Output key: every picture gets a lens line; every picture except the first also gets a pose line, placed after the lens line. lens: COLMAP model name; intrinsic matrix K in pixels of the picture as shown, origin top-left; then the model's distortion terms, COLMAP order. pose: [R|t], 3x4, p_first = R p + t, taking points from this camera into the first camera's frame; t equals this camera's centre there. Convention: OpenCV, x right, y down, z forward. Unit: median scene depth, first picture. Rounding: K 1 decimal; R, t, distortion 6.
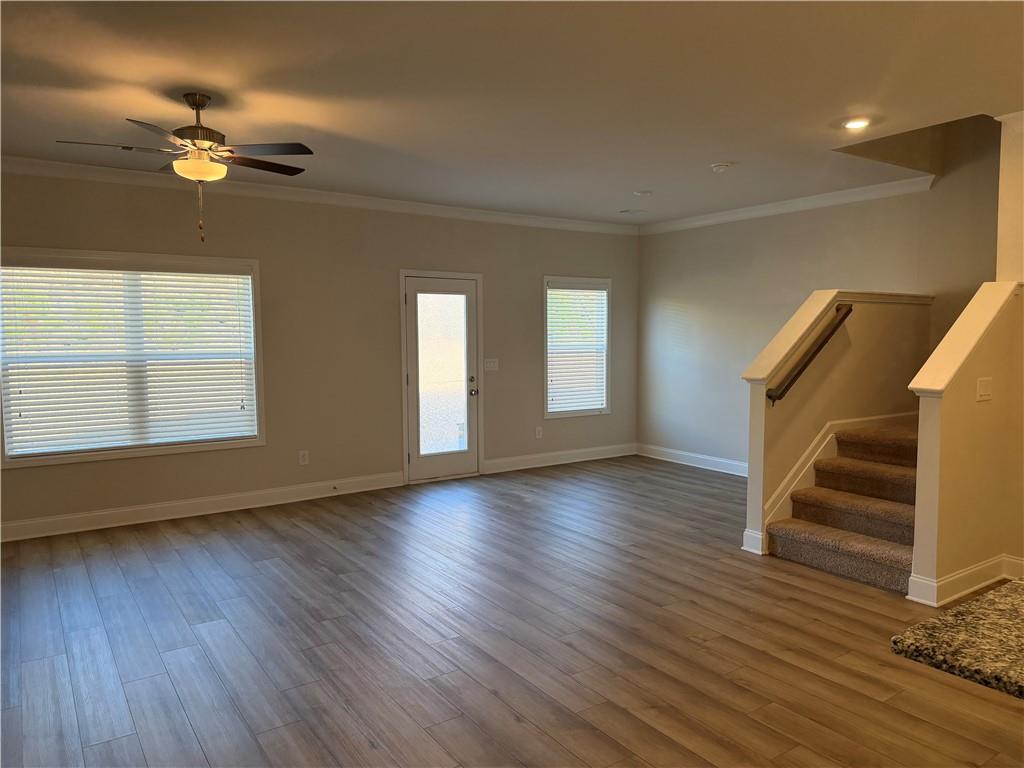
lens RADIAL K [[727.1, 0, 503.9], [0, 727.1, 385.3], [0, 0, 1]] dist [0.045637, -0.063553]
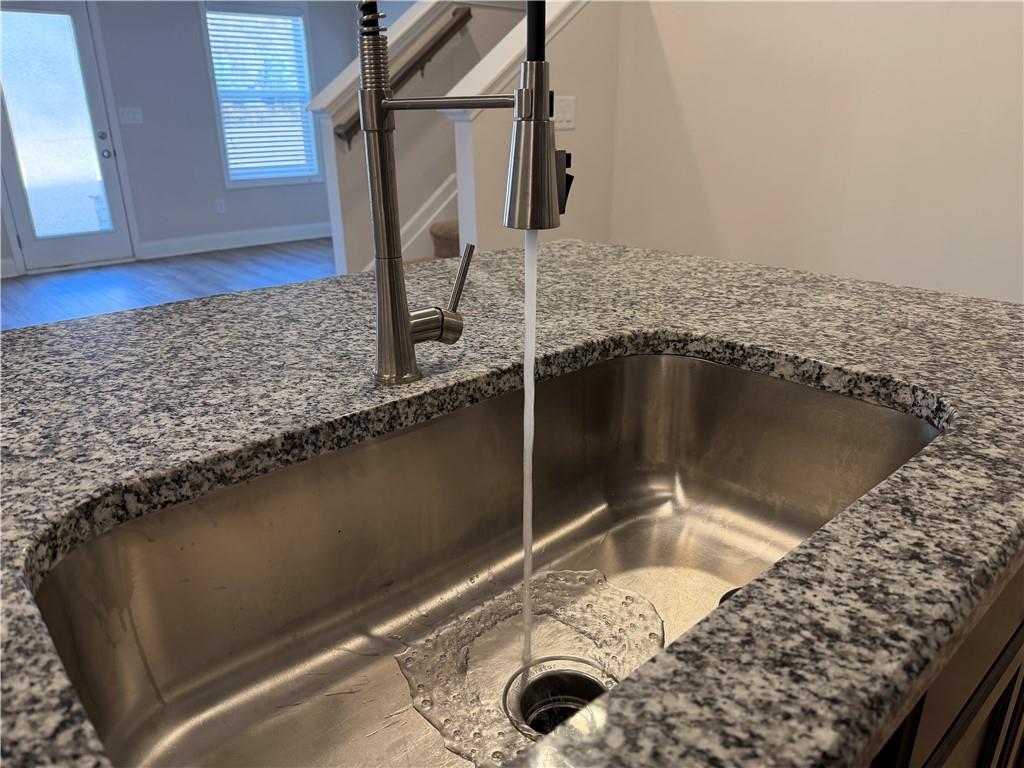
lens RADIAL K [[727.1, 0, 513.0], [0, 727.1, 388.4], [0, 0, 1]] dist [0.045637, -0.063553]
pose [[0.990854, -0.053724, 0.123784, 0.335117], [0.016148, 0.957944, 0.286502, 0.039859], [-0.133970, -0.281882, 0.950050, 0.154040]]
